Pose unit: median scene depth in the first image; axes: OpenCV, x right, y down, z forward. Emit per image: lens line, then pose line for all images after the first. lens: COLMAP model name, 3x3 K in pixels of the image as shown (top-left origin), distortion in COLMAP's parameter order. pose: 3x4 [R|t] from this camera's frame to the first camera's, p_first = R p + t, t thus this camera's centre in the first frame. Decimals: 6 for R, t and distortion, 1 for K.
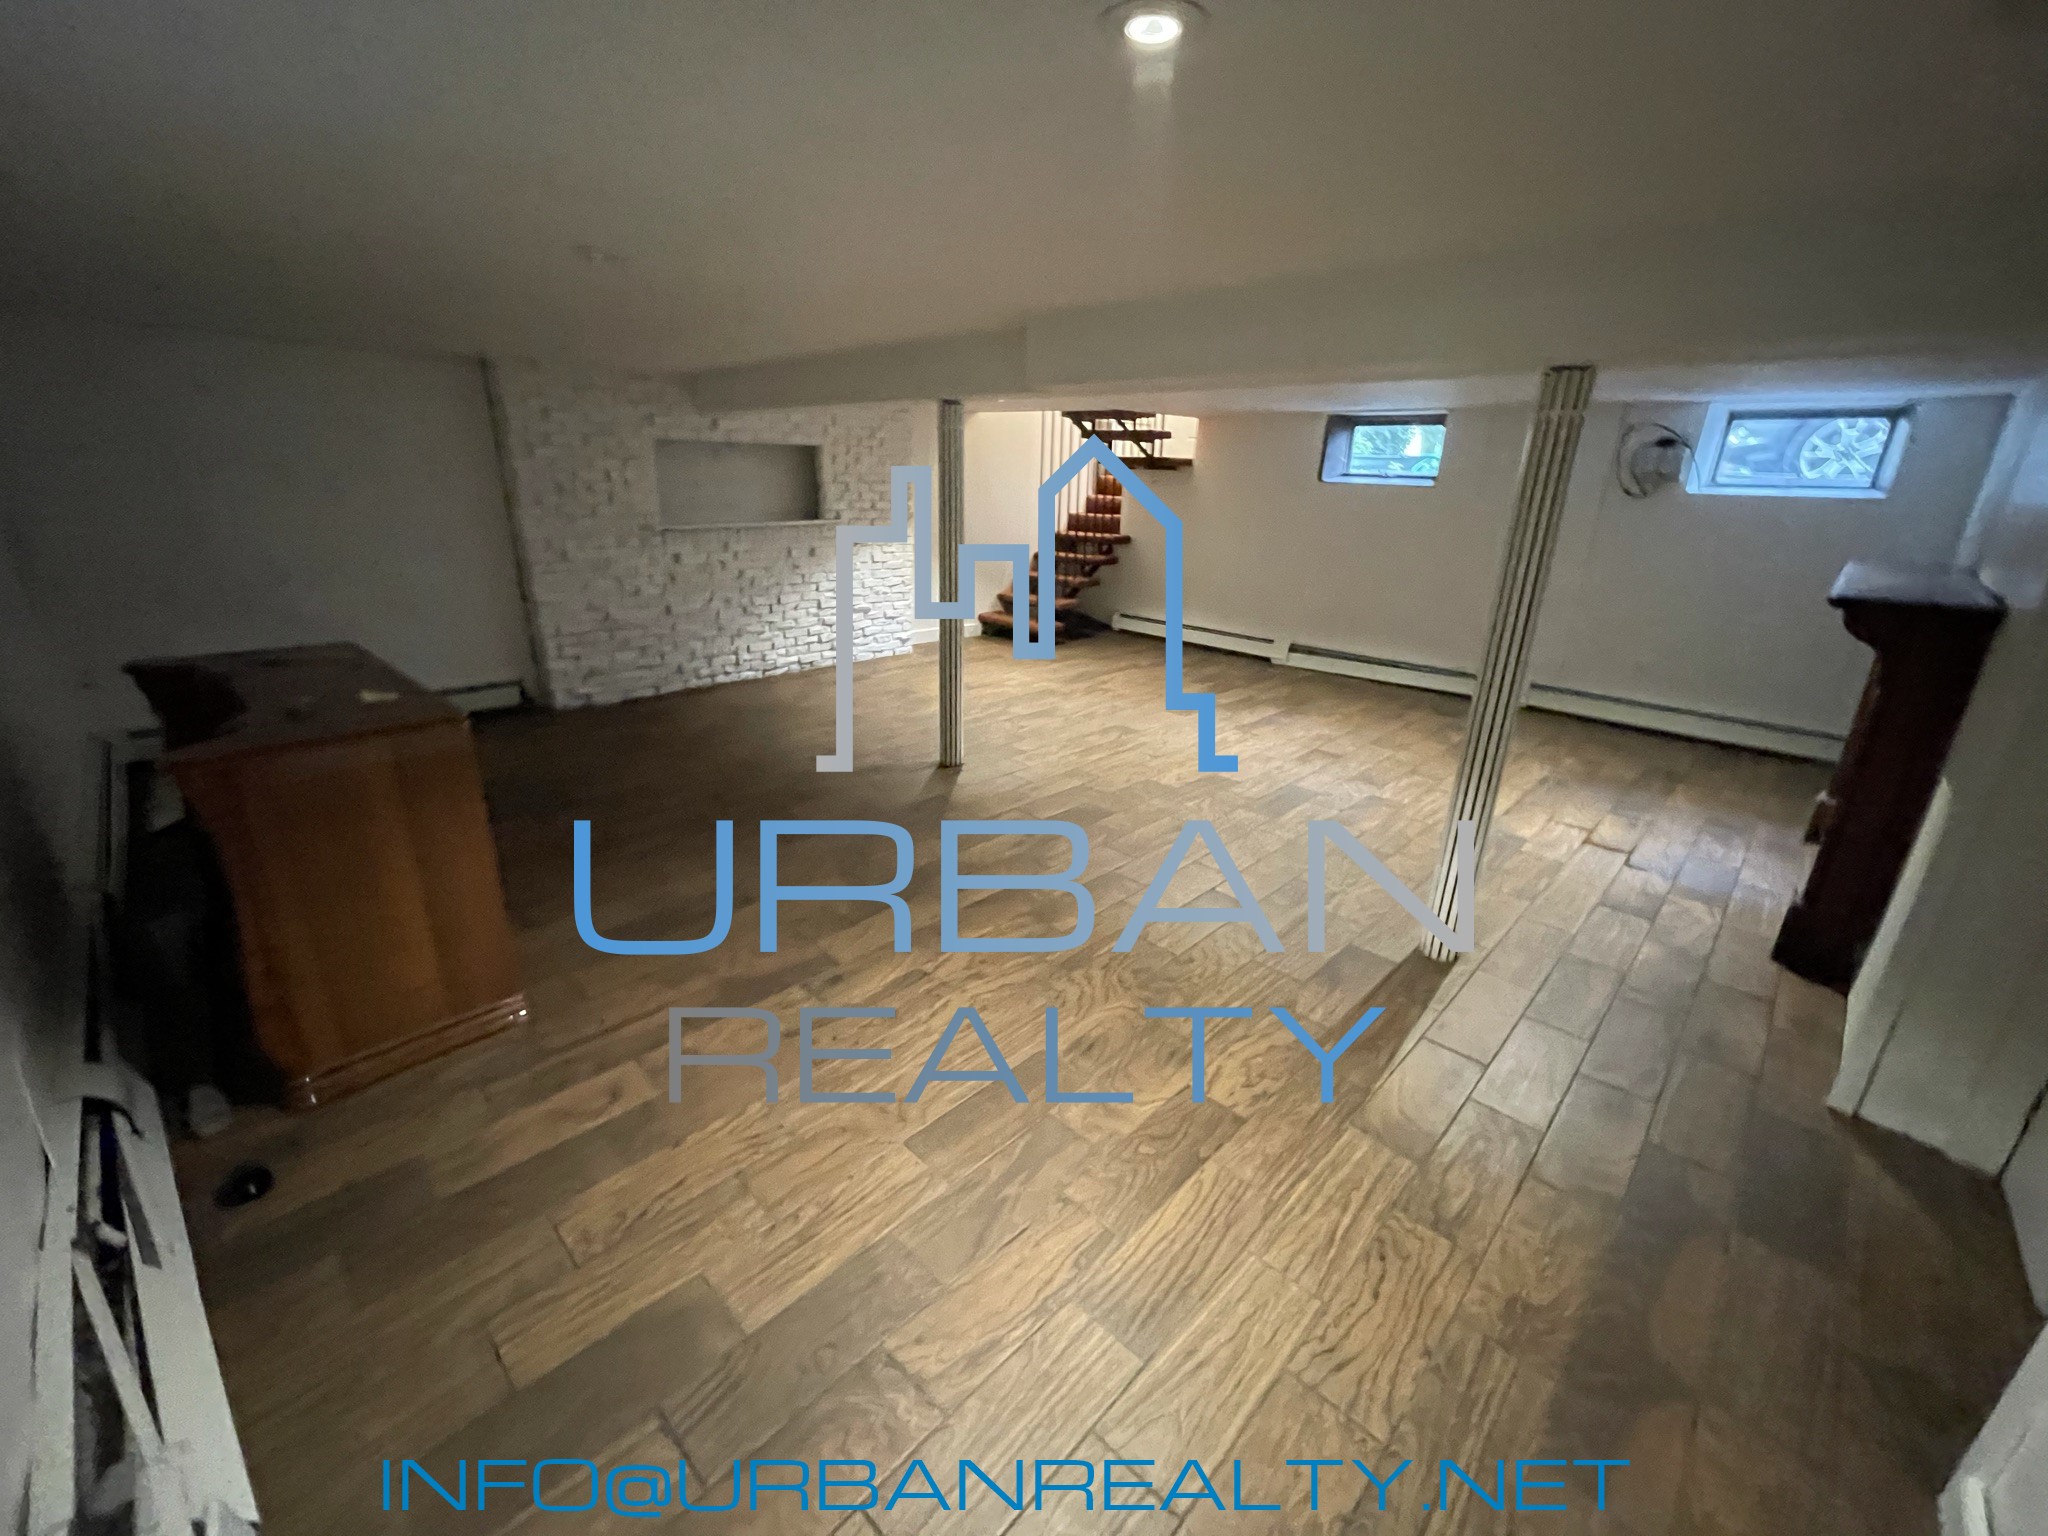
lens RADIAL K [[829.1, 0, 1019.5], [0, 829.1, 771.5], [0, 0, 1]] dist [-0.000567, 0.000317]
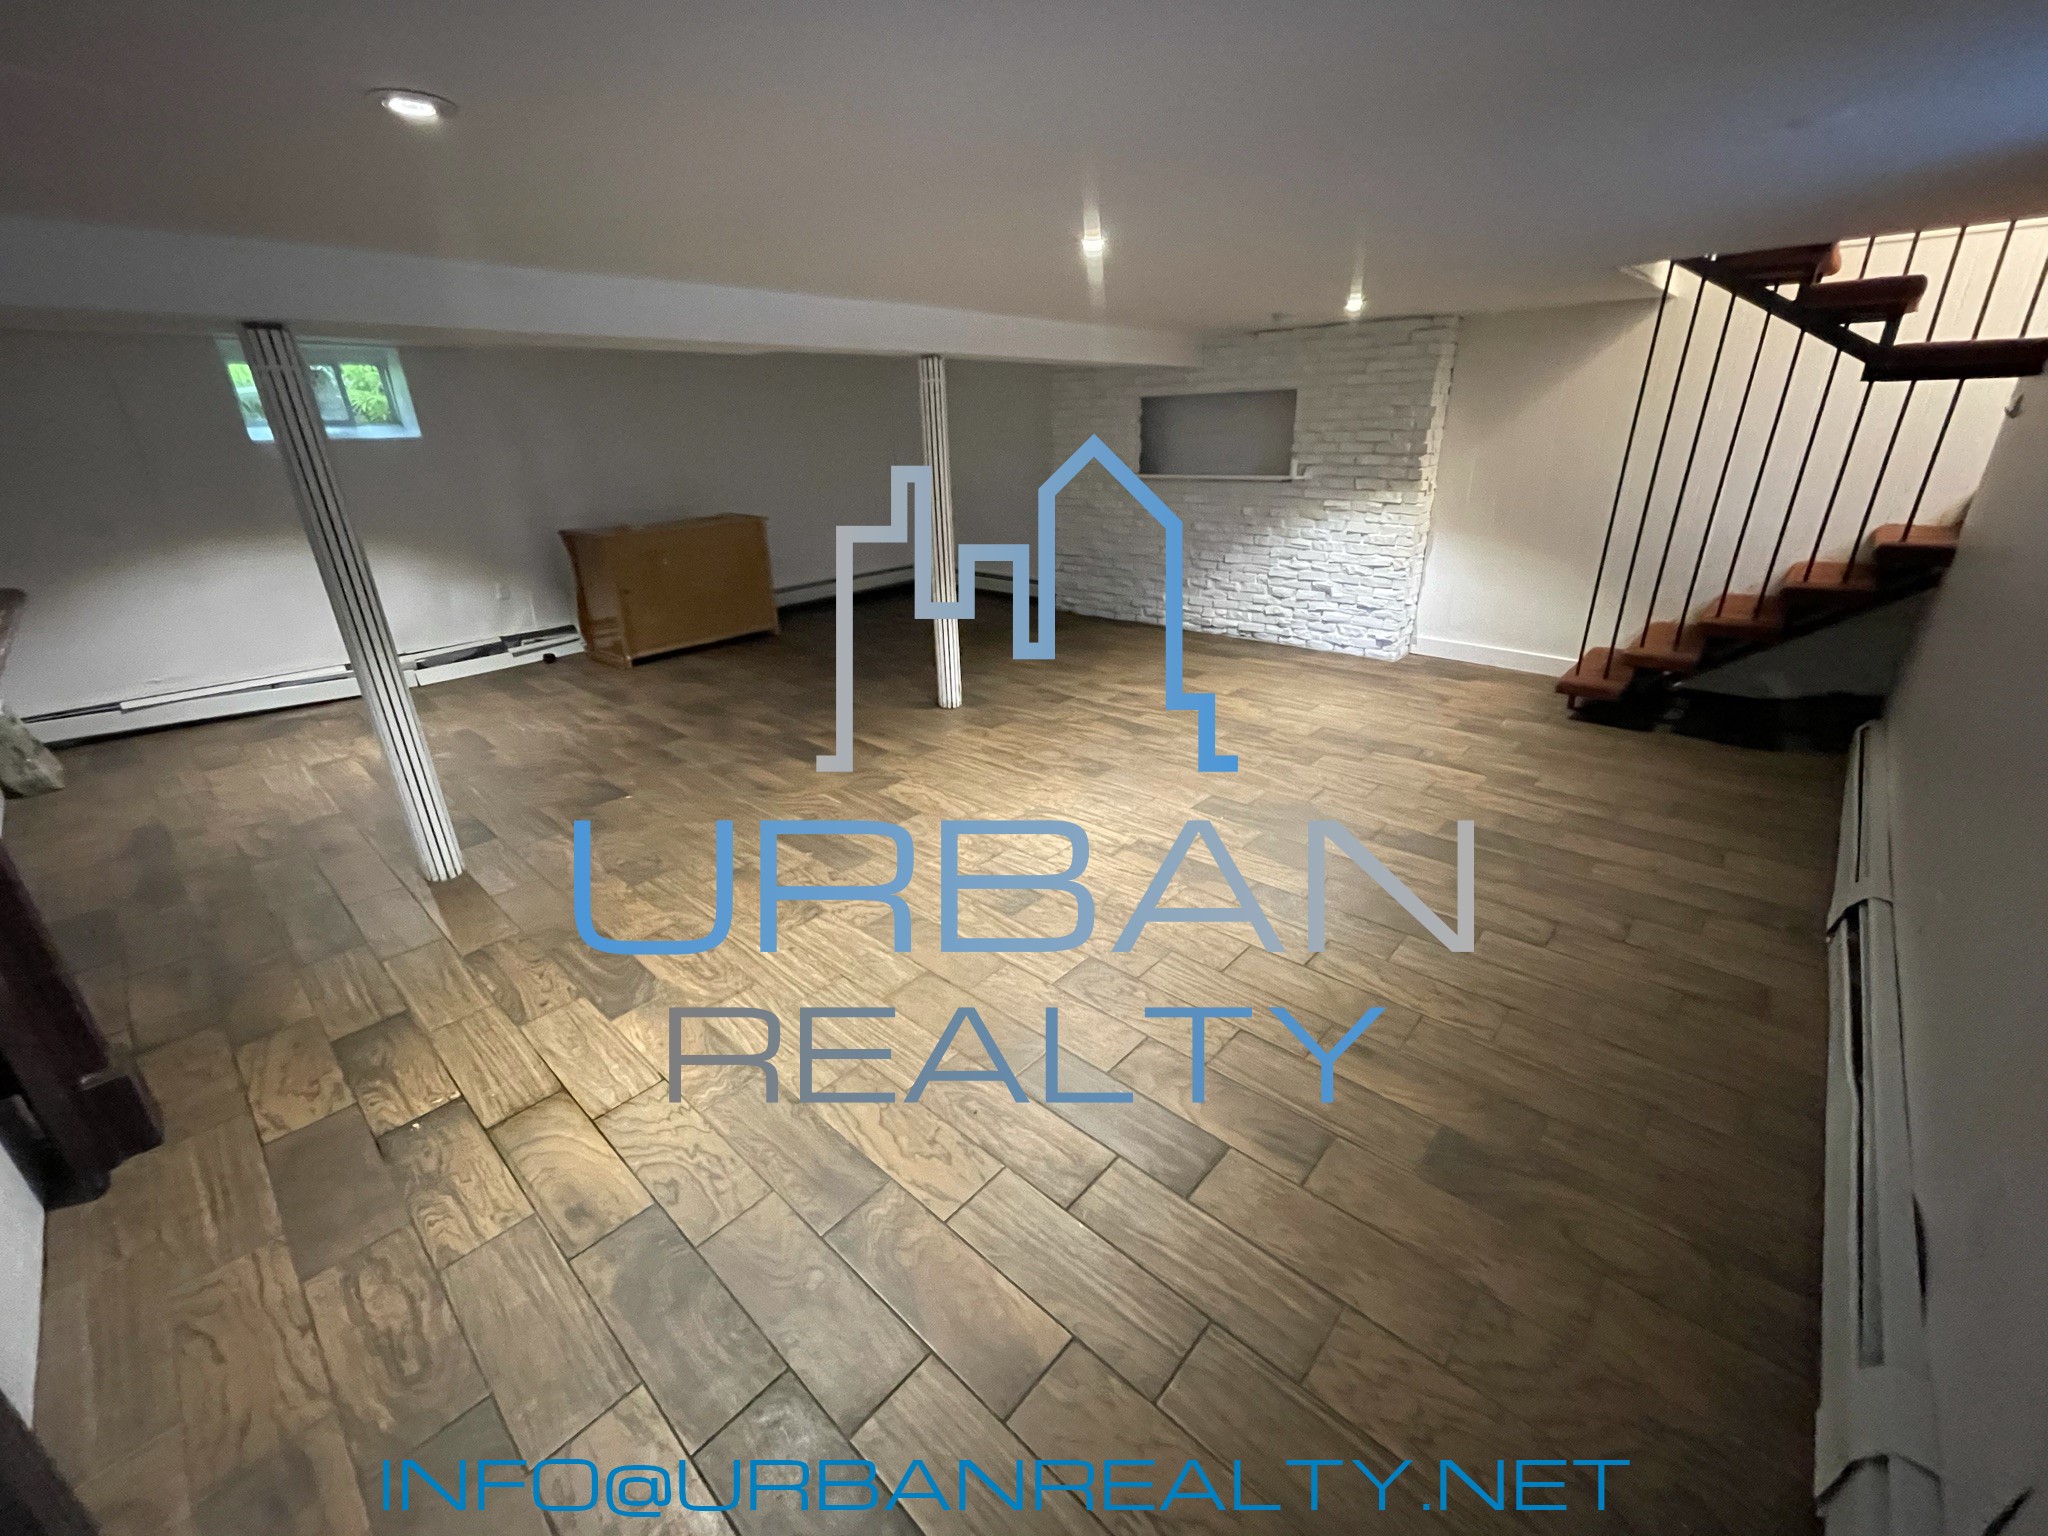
lens RADIAL K [[829.1, 0, 1019.5], [0, 829.1, 771.5], [0, 0, 1]] dist [-0.000567, 0.000317]
pose [[0.029695, 0.359716, -0.932589, 0.889539], [-0.313168, 0.889374, 0.333075, -0.298603], [0.949233, 0.282166, 0.139062, 0.909343]]
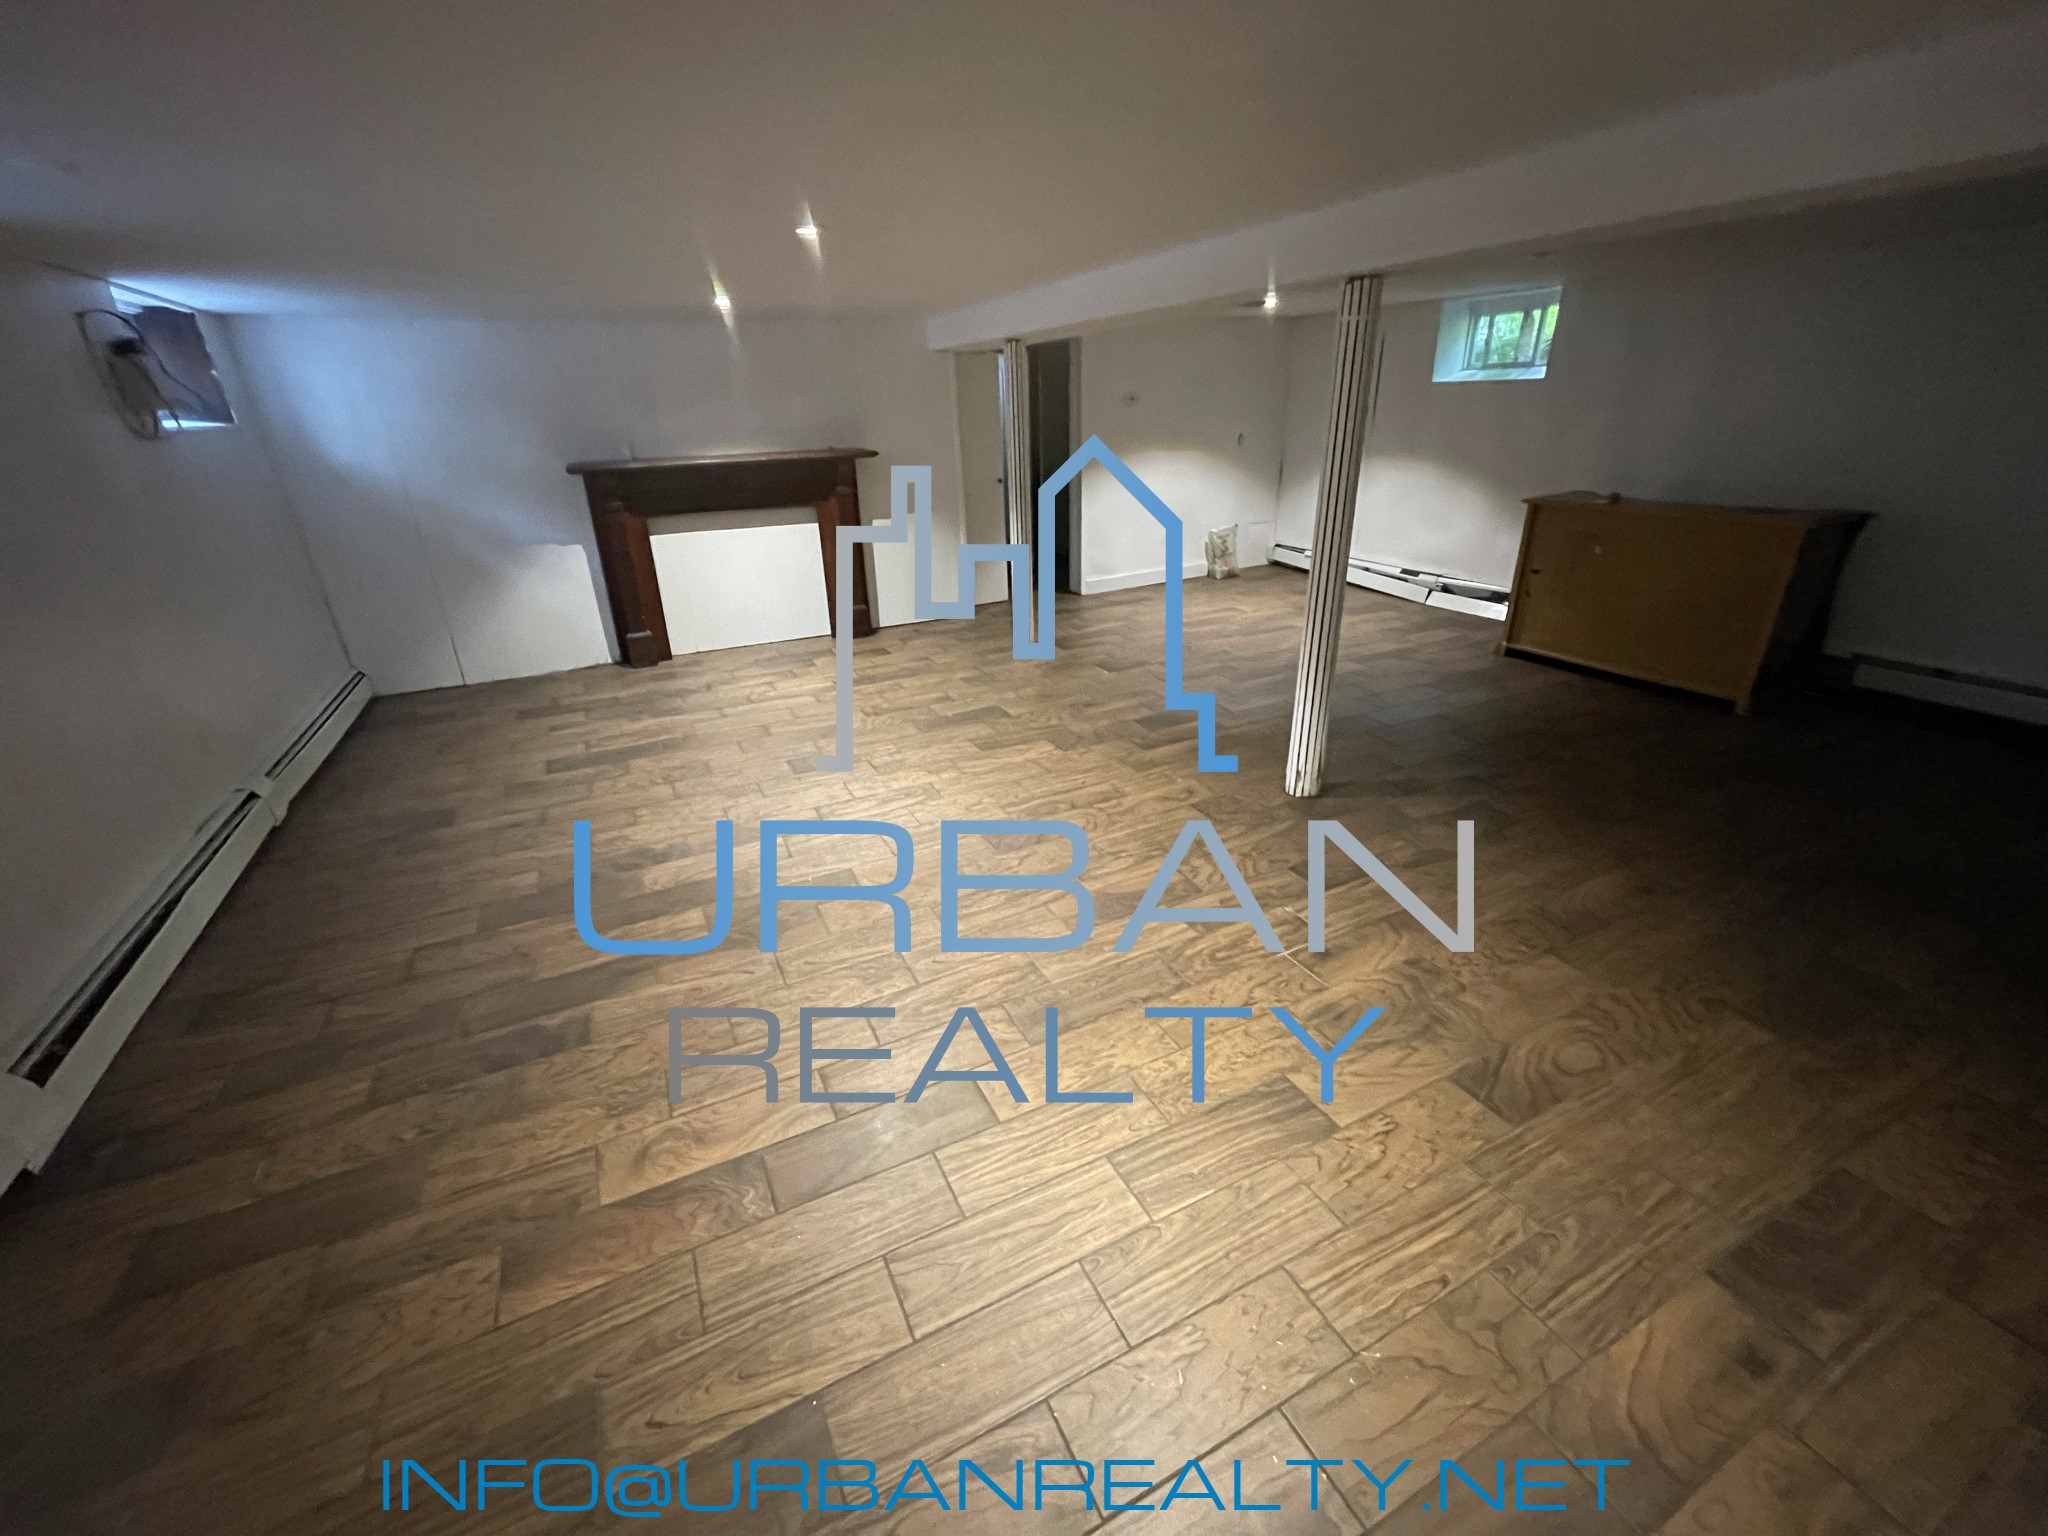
lens RADIAL K [[801.9, 0, 1006.6], [0, 801.9, 776.0], [0, 0, 1]] dist [-0.000334, 0.000166]
pose [[-0.940116, -0.137916, 0.311706, -0.053538], [0.124093, 0.713240, 0.689847, -0.522928], [-0.317462, 0.687217, -0.653415, 1.465717]]
